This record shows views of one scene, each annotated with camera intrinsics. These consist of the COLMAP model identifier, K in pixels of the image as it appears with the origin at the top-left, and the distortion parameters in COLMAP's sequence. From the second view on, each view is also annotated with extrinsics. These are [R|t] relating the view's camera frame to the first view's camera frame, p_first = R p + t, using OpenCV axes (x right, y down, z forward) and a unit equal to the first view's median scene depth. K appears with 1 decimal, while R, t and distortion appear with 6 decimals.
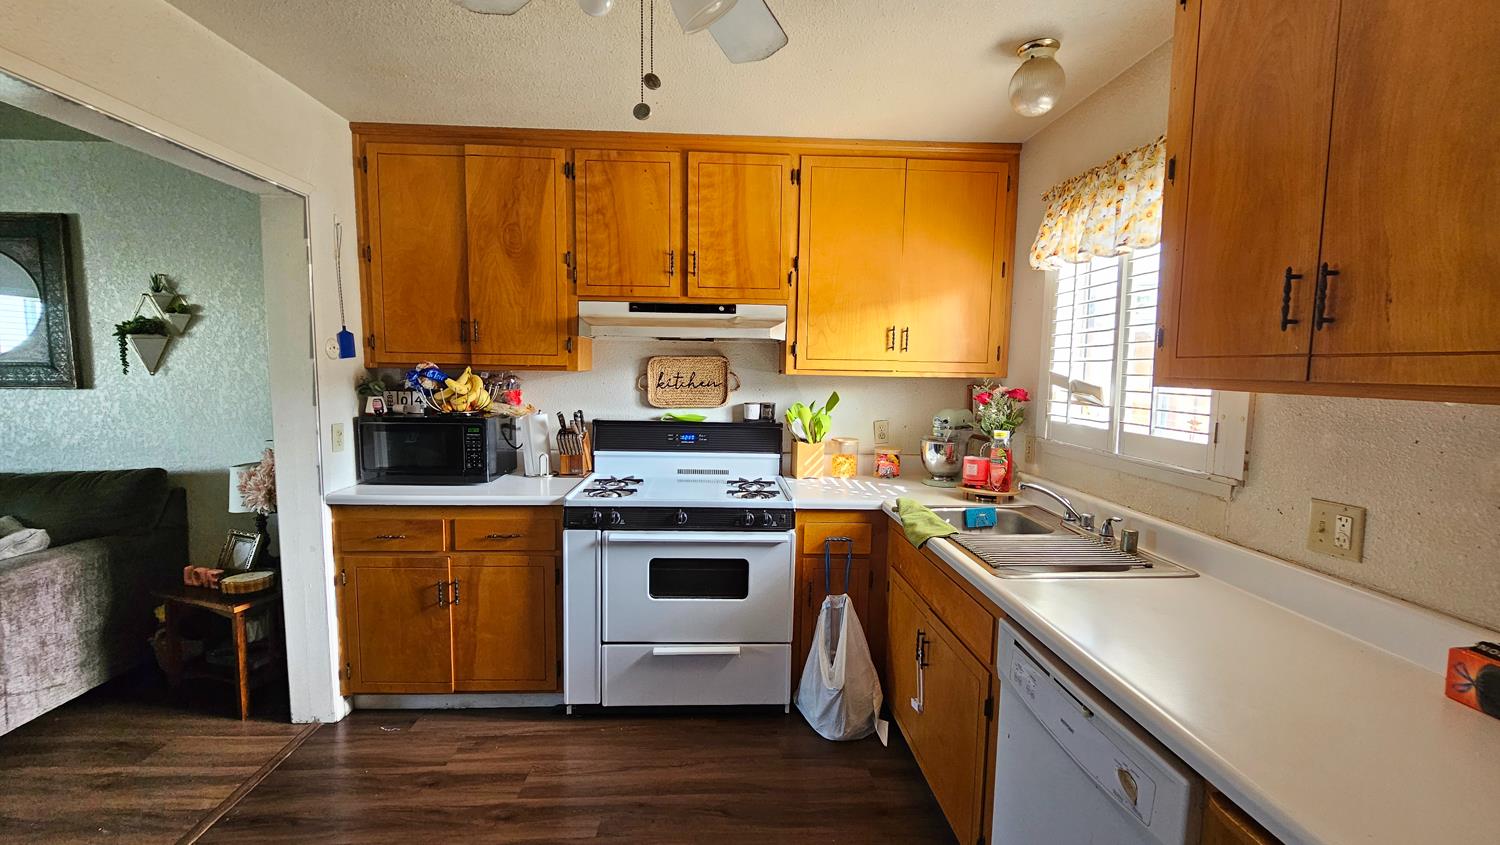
lens RADIAL K [[624.4, 0, 738.8], [0, 624.4, 424.7], [0, 0, 1]] dist [-0.001537, 0.000050]
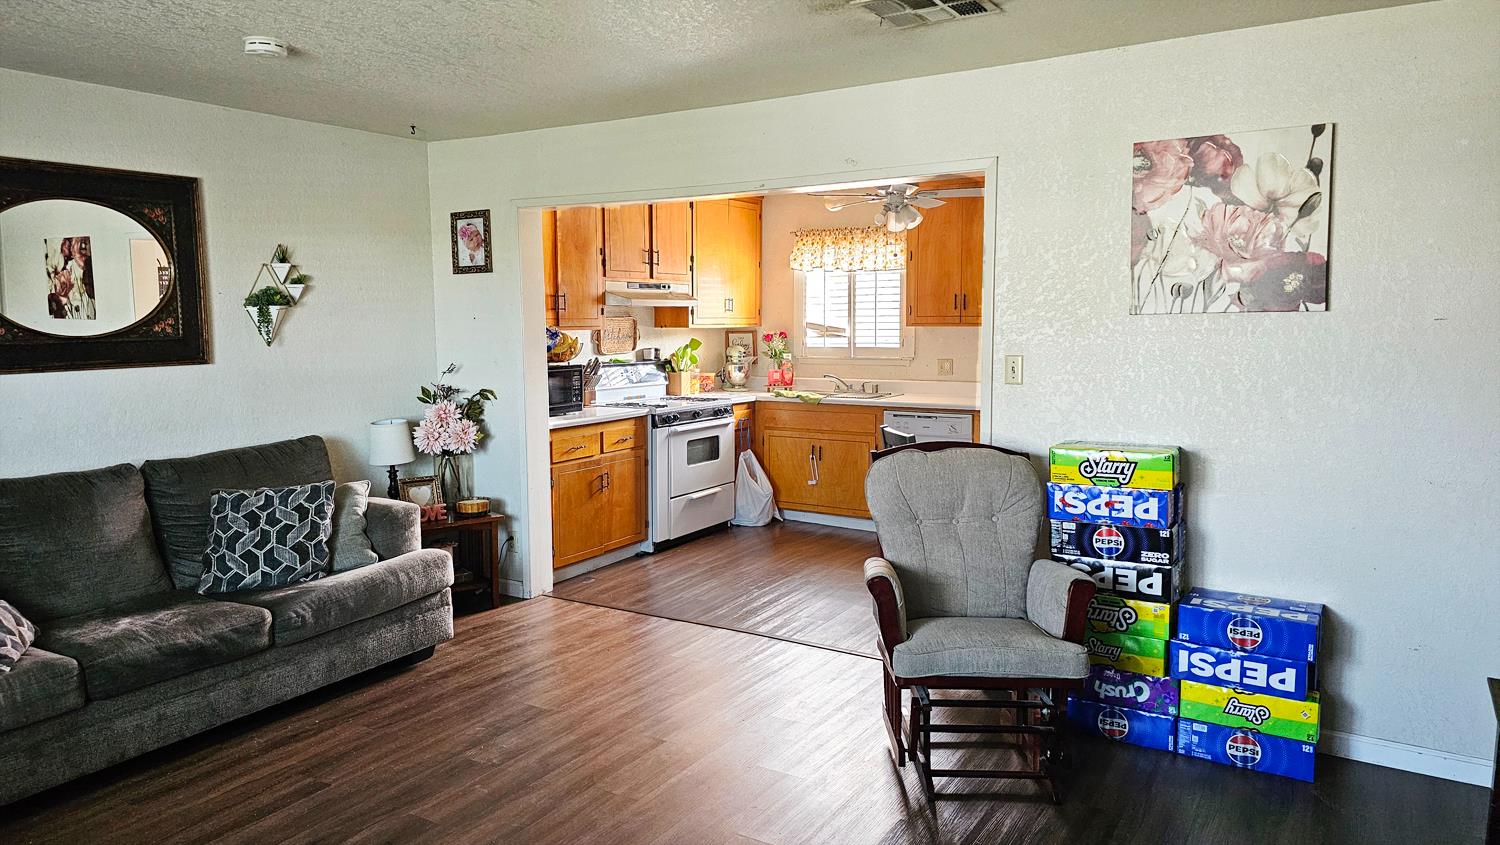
lens RADIAL K [[974.6, 0, 724.1], [0, 974.6, 411.9], [0, 0, 1]] dist [0.002536, -0.002740]
pose [[0.575064, -0.096630, 0.812382, -1.971358], [0.091954, 0.994342, 0.053182, 0.009234], [-0.812925, 0.044119, 0.580695, -0.520372]]
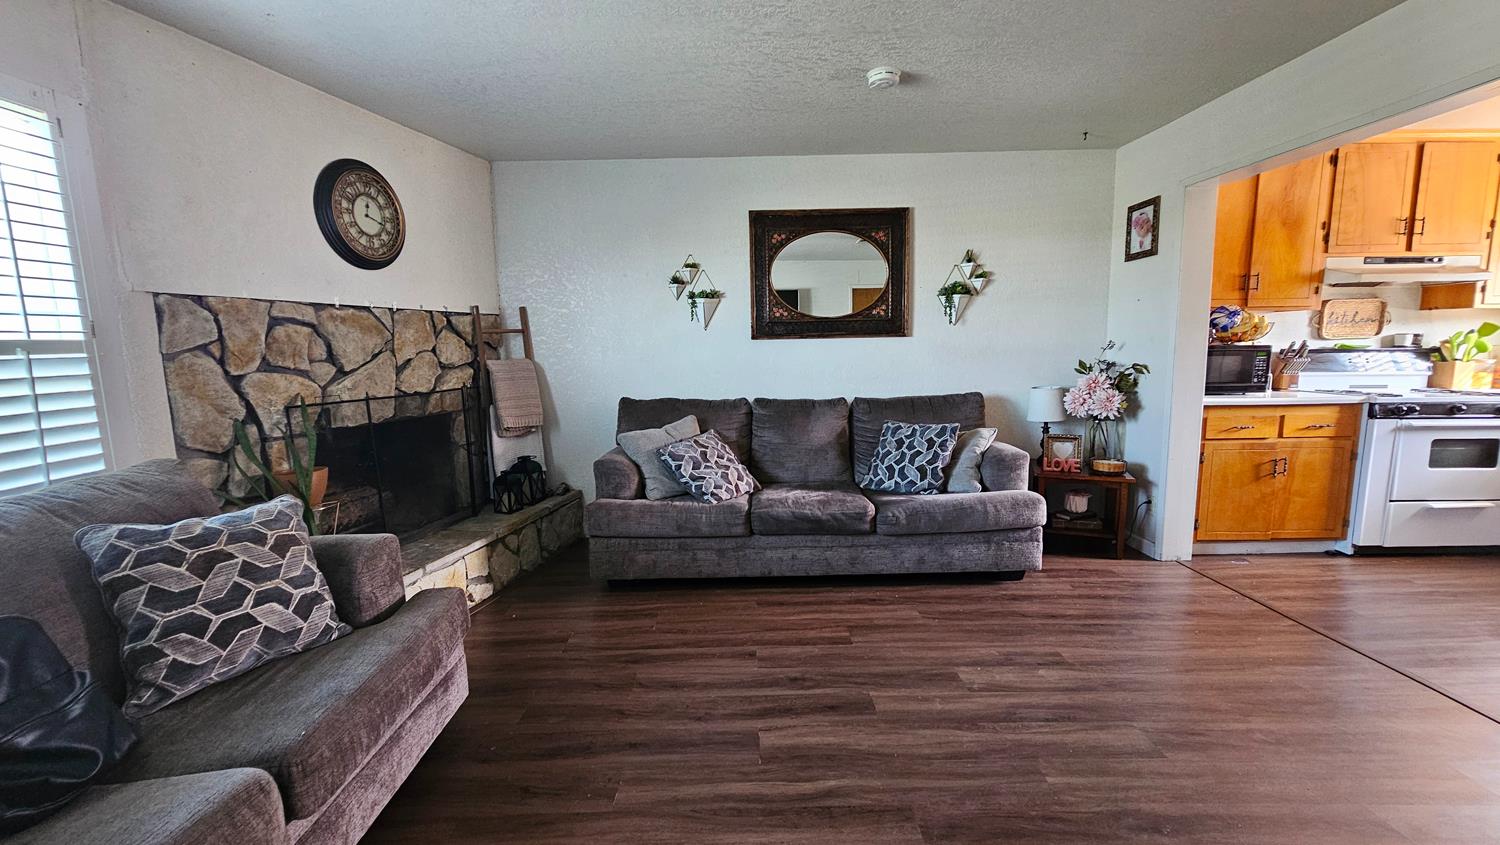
lens RADIAL K [[612.6, 0, 750.0], [0, 612.6, 422.5], [0, 0, 1]] dist [-0.000530, -0.000226]
pose [[0.998693, -0.022080, -0.046102, -1.464554], [0.023673, 0.999131, 0.034293, 0.085269], [0.045305, -0.035340, 0.998348, -0.398603]]
